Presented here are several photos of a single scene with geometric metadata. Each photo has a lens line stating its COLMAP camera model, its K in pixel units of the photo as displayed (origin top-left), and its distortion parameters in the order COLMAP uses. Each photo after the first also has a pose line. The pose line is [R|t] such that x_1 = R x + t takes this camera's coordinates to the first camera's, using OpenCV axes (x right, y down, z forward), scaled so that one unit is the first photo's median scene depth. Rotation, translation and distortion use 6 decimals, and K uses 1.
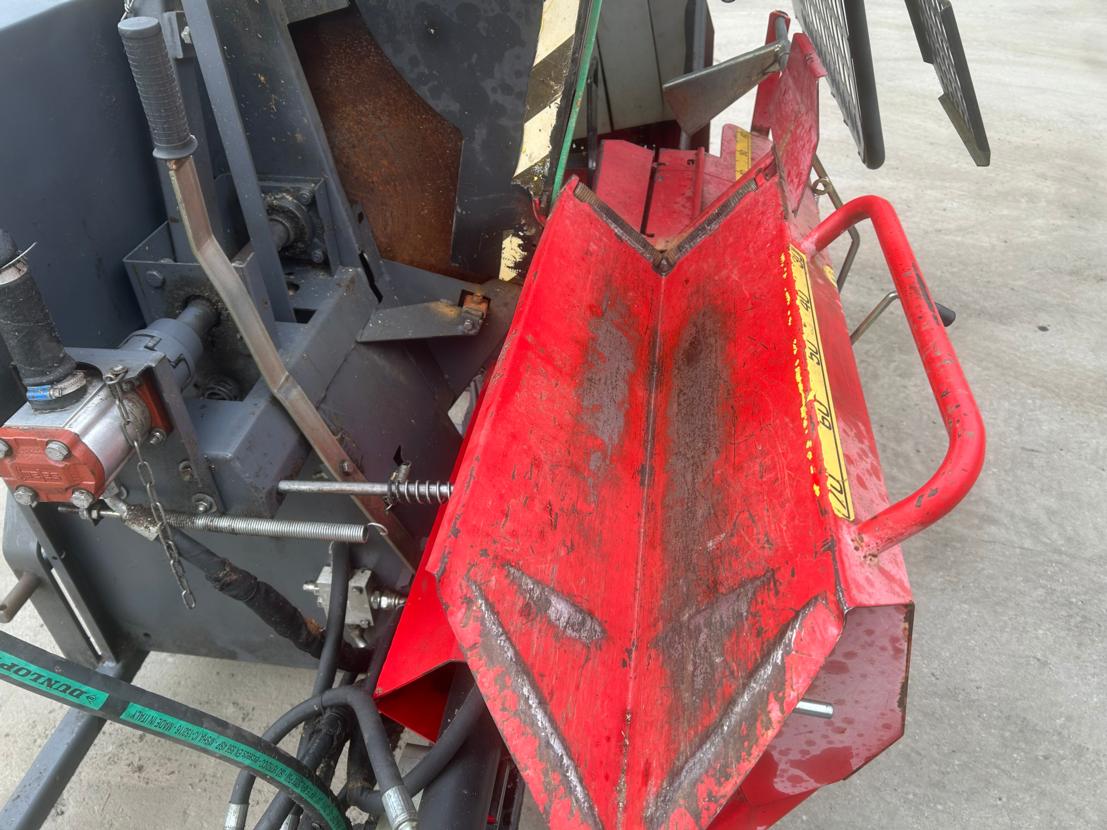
lens RADIAL K [[841.5, 0, 553.2], [0, 841.5, 420.9], [0, 0, 1]] dist [0.049412, -0.055357]
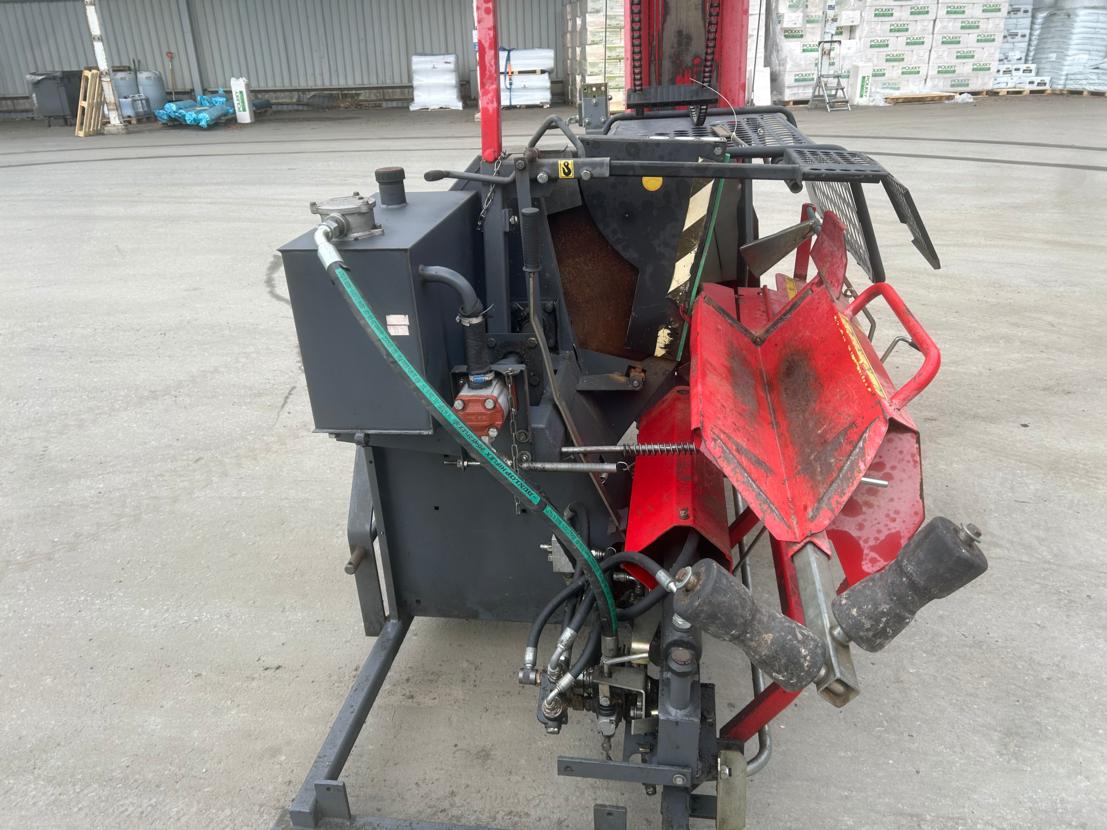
lens RADIAL K [[841.5, 0, 548.2], [0, 841.5, 409.4], [0, 0, 1]] dist [0.049412, -0.055357]
pose [[0.999351, -0.025573, -0.025375, -0.240879], [0.018912, 0.971894, -0.234657, 0.324204], [0.030662, 0.234025, 0.971747, -0.592687]]
